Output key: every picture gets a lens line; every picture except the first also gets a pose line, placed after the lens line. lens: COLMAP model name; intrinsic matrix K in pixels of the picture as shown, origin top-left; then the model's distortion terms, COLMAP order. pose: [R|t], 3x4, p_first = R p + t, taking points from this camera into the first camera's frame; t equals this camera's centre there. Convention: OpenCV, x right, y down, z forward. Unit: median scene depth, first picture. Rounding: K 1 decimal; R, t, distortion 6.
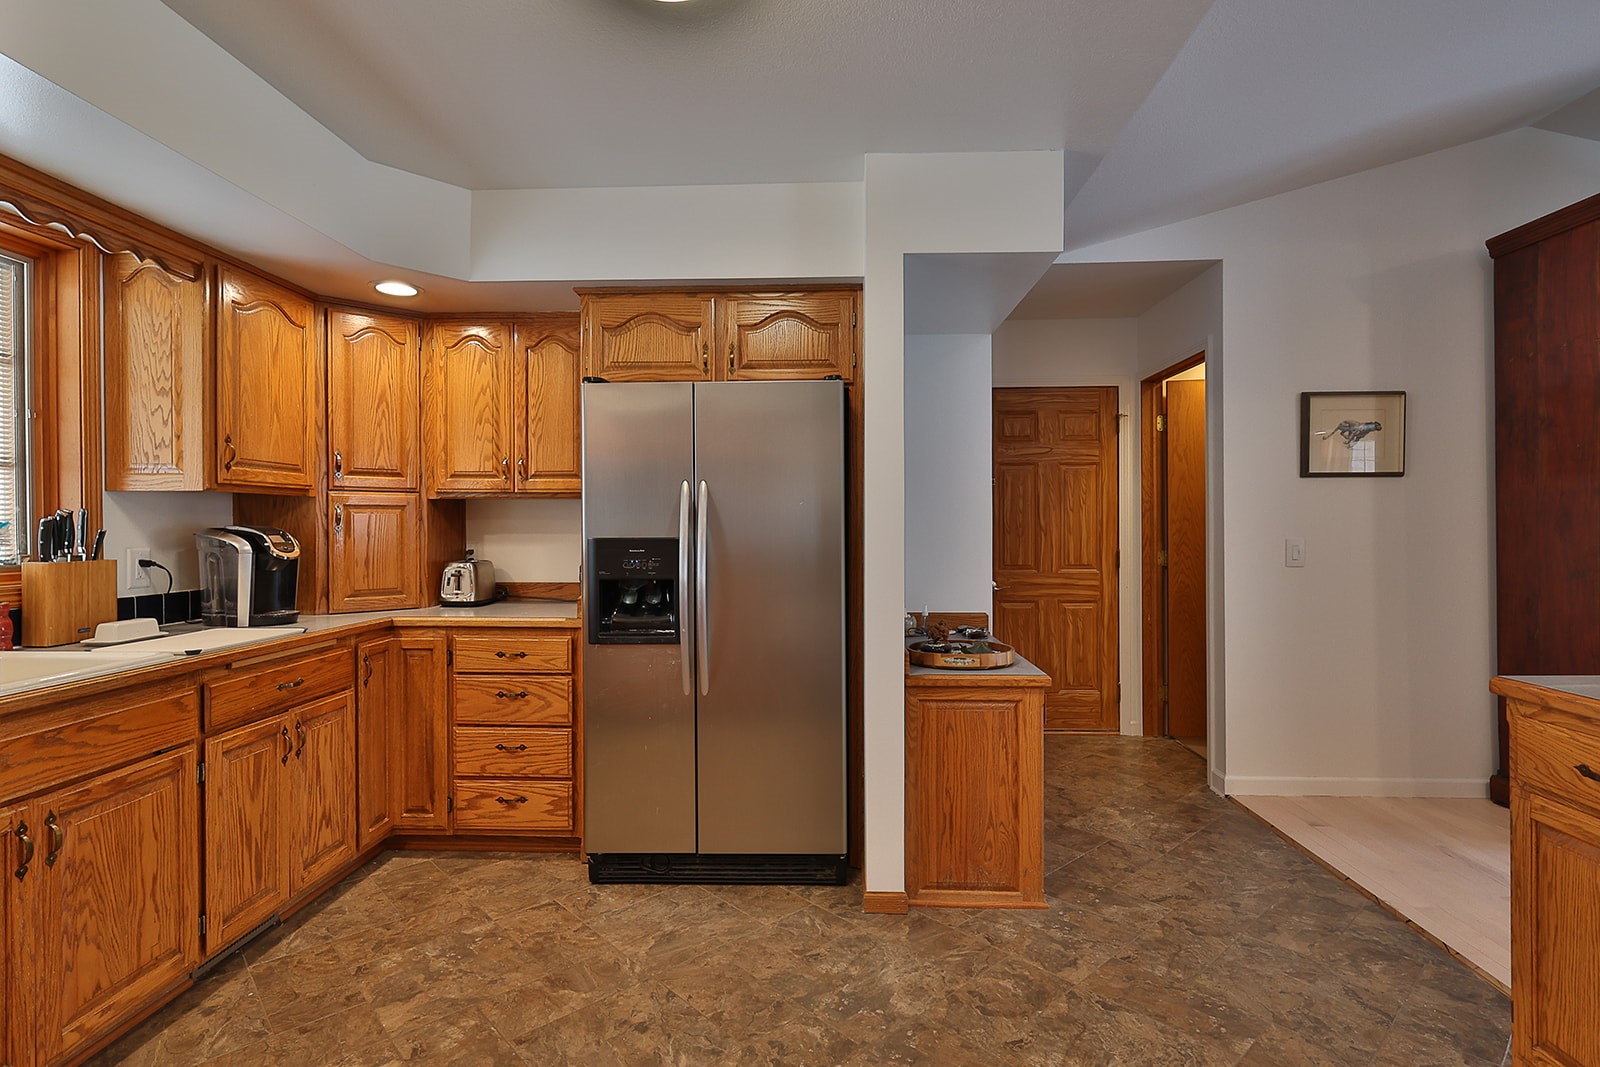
lens RADIAL K [[788.9, 0, 795.9], [0, 788.9, 530.0], [0, 0, 1]] dist [0.000300, -0.000549]
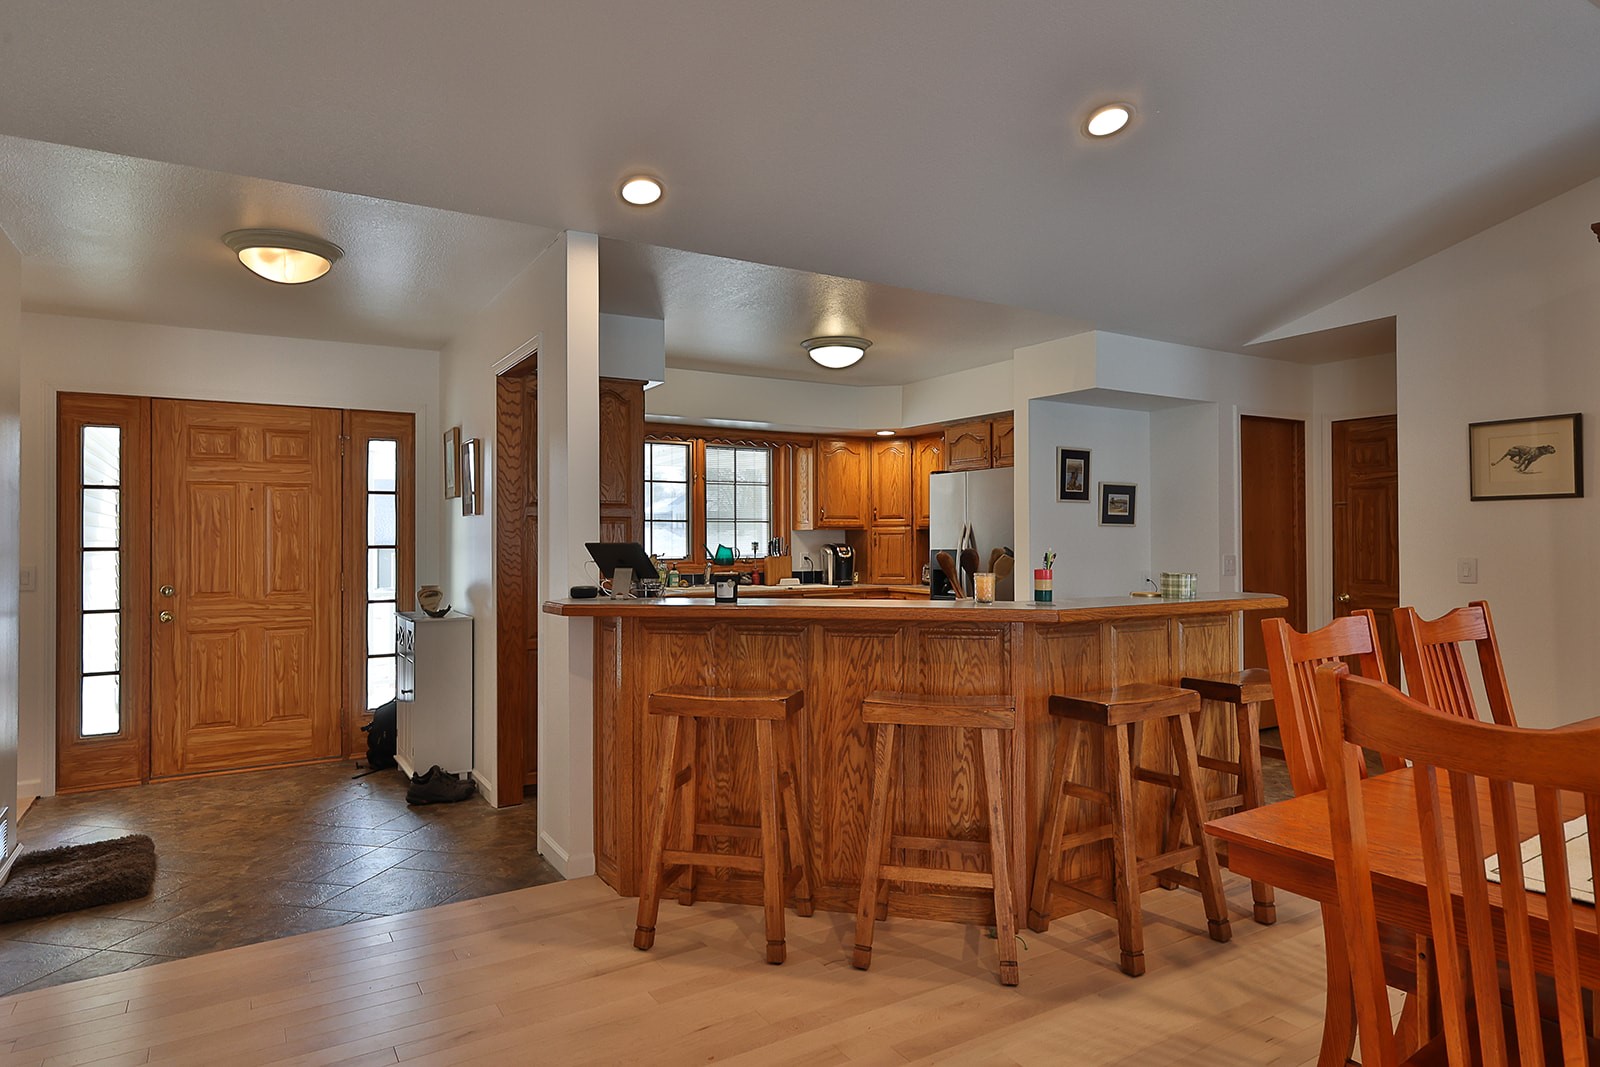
lens RADIAL K [[928.5, 0, 795.2], [0, 928.5, 529.4], [0, 0, 1]] dist [0.003947, 0.002149]
pose [[0.555353, -0.009501, -0.831560, 1.578725], [-0.003506, 0.999899, -0.013766, -0.008636], [0.831607, 0.010561, 0.555264, -0.655118]]
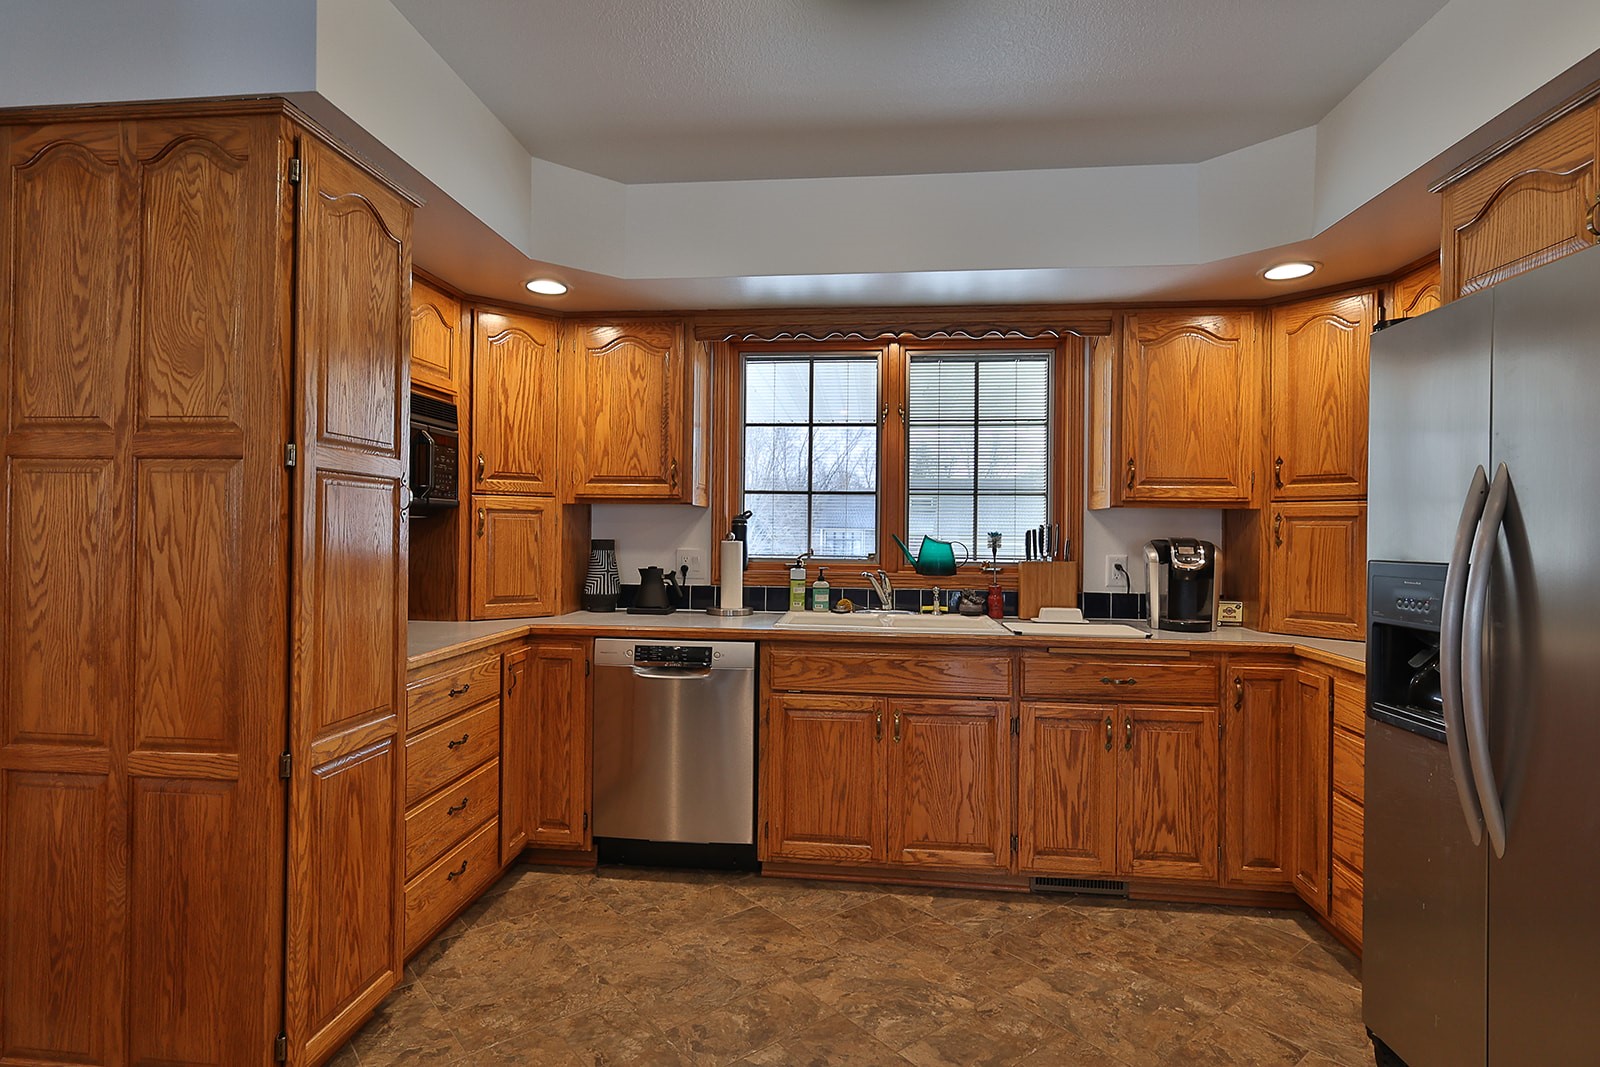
lens RADIAL K [[815.1, 0, 781.7], [0, 815.1, 528.8], [0, 0, 1]] dist [0.001013, 0.000897]
pose [[-0.060626, 0.000082, -0.998161, 0.474648], [-0.018047, 0.999836, 0.001178, -0.009327], [0.997997, 0.018086, -0.060615, 0.536477]]
